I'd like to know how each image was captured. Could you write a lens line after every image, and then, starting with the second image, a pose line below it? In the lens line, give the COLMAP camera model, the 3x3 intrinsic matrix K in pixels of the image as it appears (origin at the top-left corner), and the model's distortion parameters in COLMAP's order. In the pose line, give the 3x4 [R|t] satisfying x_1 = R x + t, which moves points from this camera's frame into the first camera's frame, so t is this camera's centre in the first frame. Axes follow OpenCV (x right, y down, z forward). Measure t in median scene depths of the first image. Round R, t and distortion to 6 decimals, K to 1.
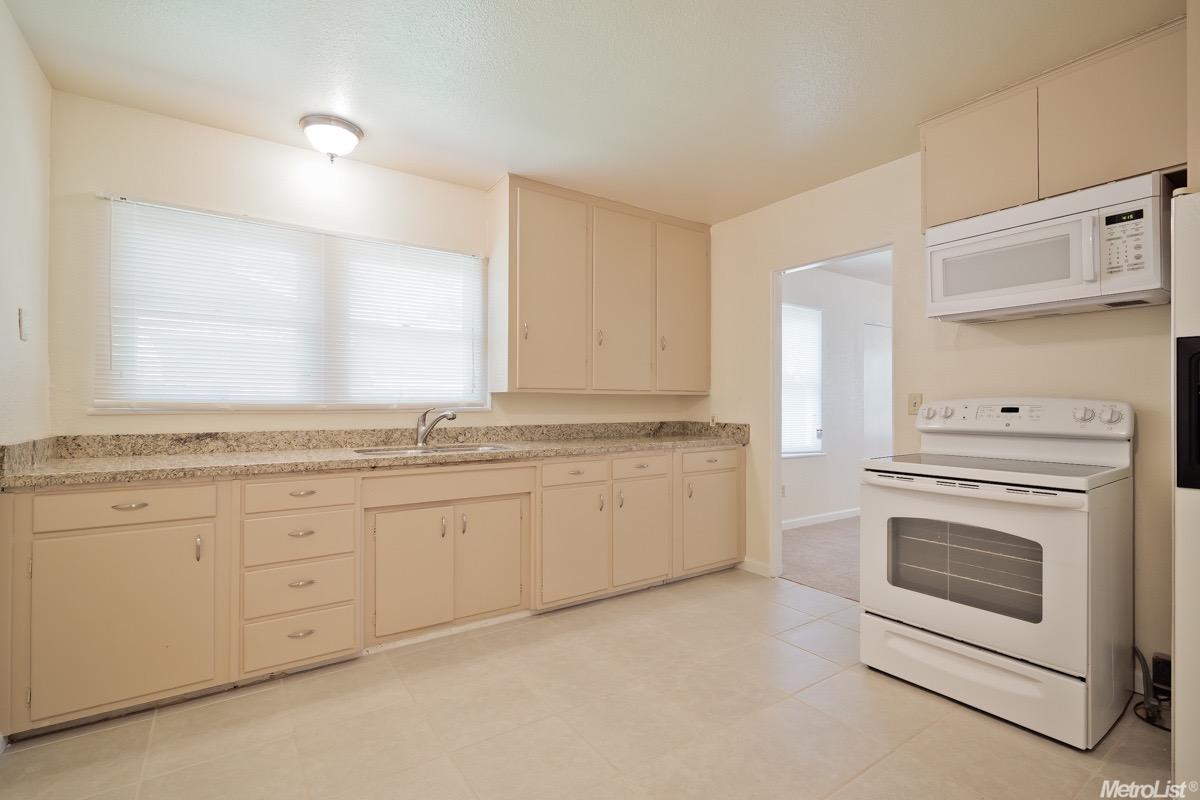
lens RADIAL K [[551.7, 0, 600.4], [0, 551.7, 402.6], [0, 0, 1]] dist [0.003902, 0.001712]
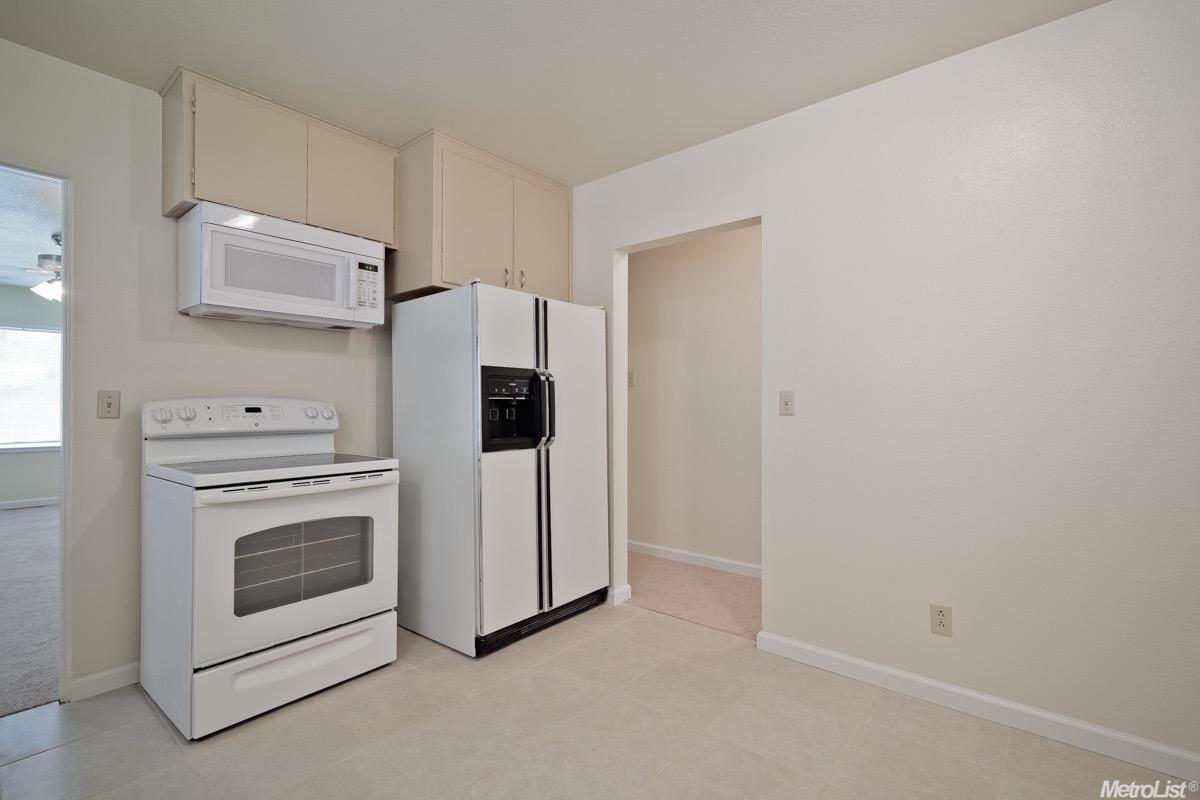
lens RADIAL K [[551.7, 0, 604.0], [0, 551.7, 406.1], [0, 0, 1]] dist [0.003902, 0.001712]
pose [[-0.267981, -0.001891, 0.963422, -0.453851], [-0.003869, 0.999992, 0.000886, 0.002953], [-0.963416, -0.003490, -0.267986, 0.705825]]
